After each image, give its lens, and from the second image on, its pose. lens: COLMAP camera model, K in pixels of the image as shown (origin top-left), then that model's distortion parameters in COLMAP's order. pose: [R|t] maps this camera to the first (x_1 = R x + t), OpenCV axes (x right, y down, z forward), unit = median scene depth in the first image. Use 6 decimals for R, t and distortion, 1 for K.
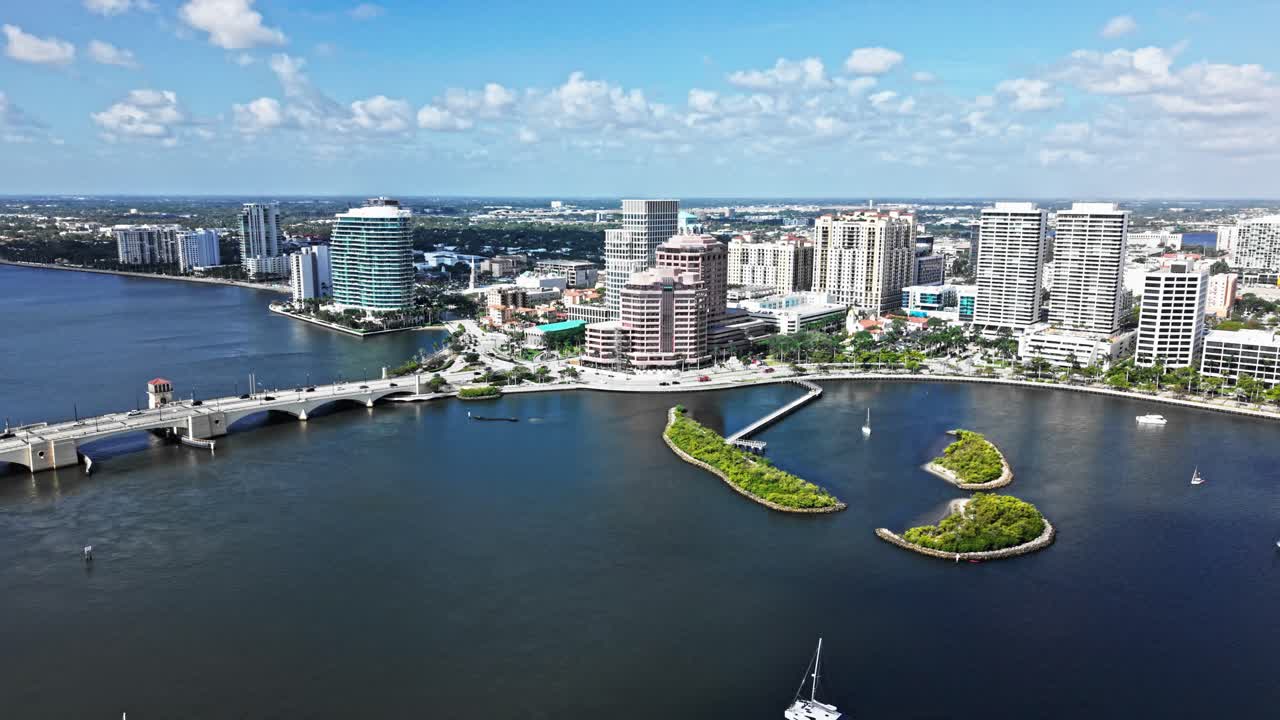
lens RADIAL K [[897.7, 0, 635.9], [0, 897.7, 365.2], [0, 0, 1]] dist [-0.004648, -0.001318]
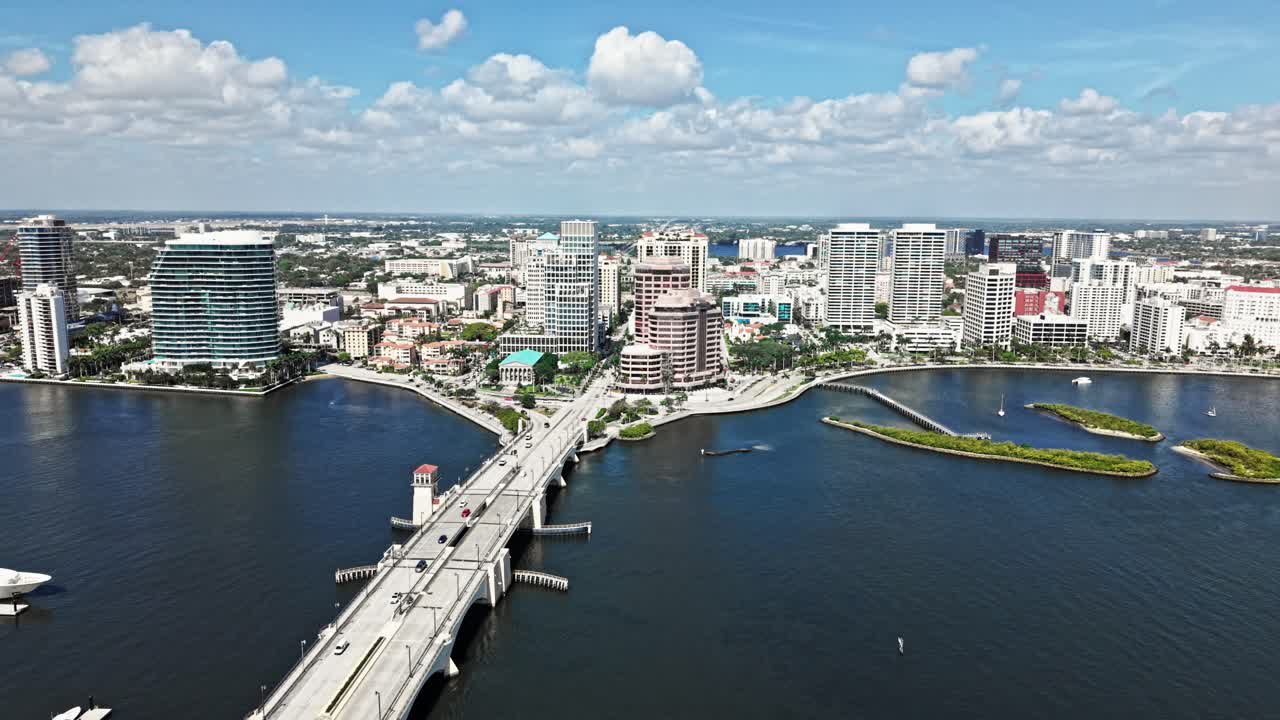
lens RADIAL K [[897.7, 0, 636.2], [0, 897.7, 358.7], [0, 0, 1]] dist [-0.004648, -0.001318]
pose [[0.808588, -0.090592, 0.581359, -0.582257], [0.105600, 0.994376, 0.008077, -0.041967], [-0.578821, 0.054861, 0.813607, 0.198791]]
